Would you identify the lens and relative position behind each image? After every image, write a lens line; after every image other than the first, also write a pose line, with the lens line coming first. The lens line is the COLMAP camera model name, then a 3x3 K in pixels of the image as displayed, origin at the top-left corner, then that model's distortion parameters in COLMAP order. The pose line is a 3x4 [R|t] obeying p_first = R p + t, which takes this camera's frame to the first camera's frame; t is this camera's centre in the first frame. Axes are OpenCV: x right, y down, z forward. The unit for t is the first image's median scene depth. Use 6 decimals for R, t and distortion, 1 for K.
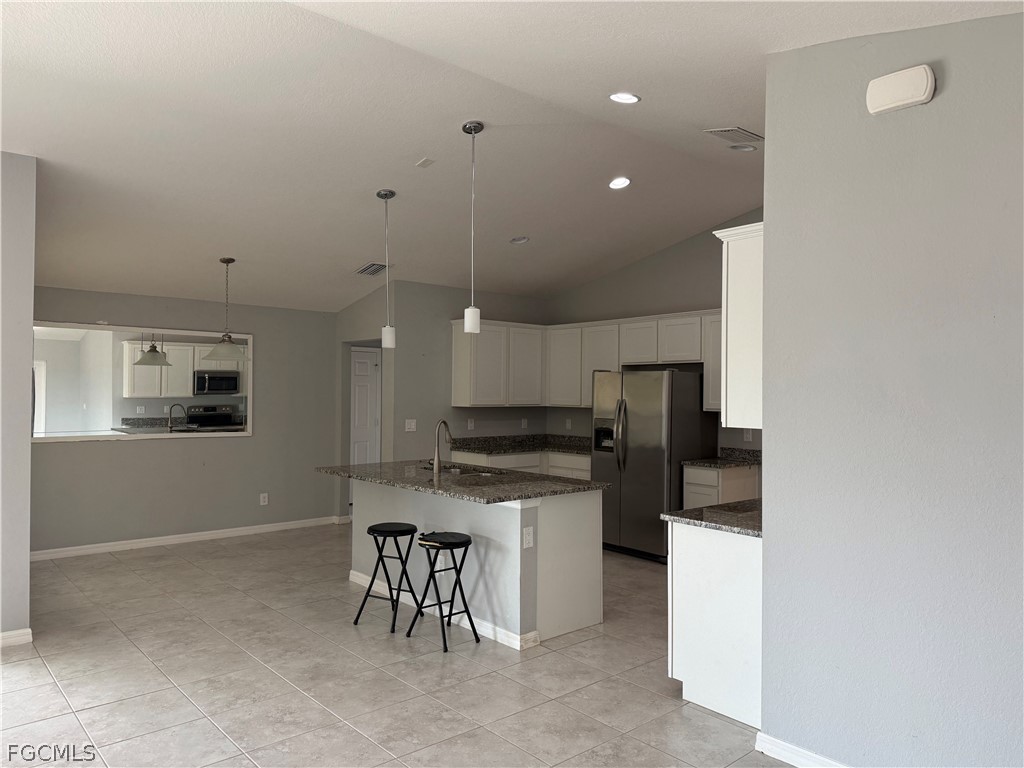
lens RADIAL K [[709.4, 0, 512.0], [0, 709.4, 384.0], [0, 0, 1]] dist [0.100610, -0.123025]
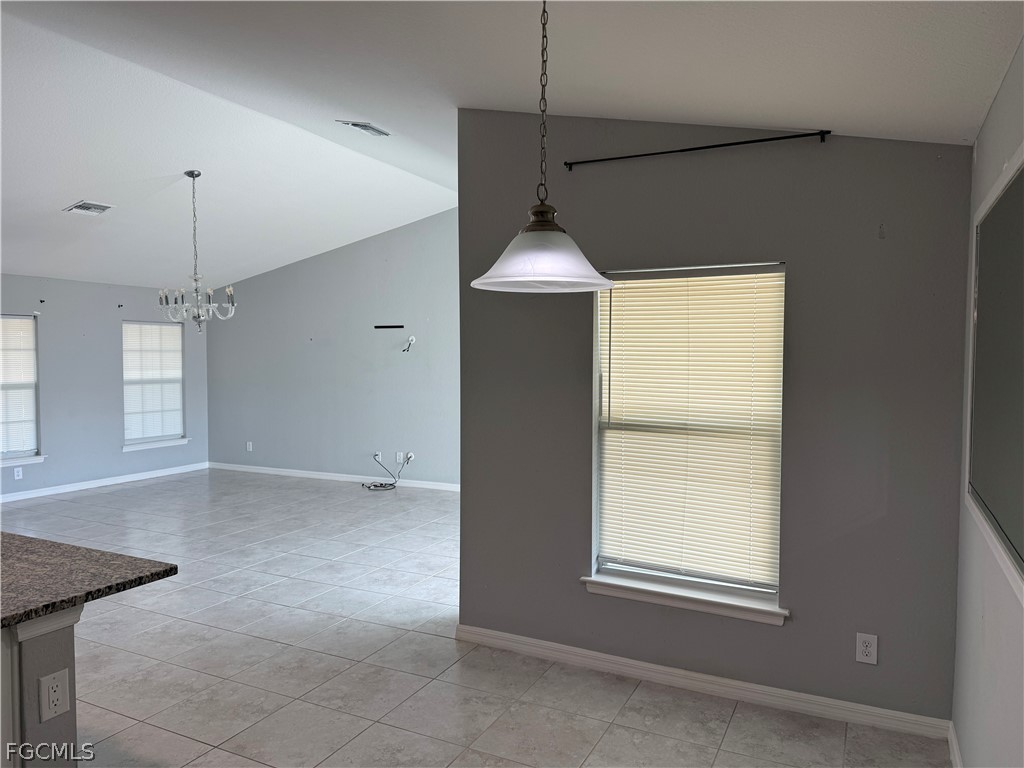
lens RADIAL K [[709.4, 0, 512.0], [0, 709.4, 384.0], [0, 0, 1]] dist [0.100610, -0.123025]
pose [[-0.926168, -0.003275, -0.377098, -0.407441], [-0.012122, 0.999704, 0.021089, 0.005708], [0.376917, 0.024104, -0.925933, 2.018541]]
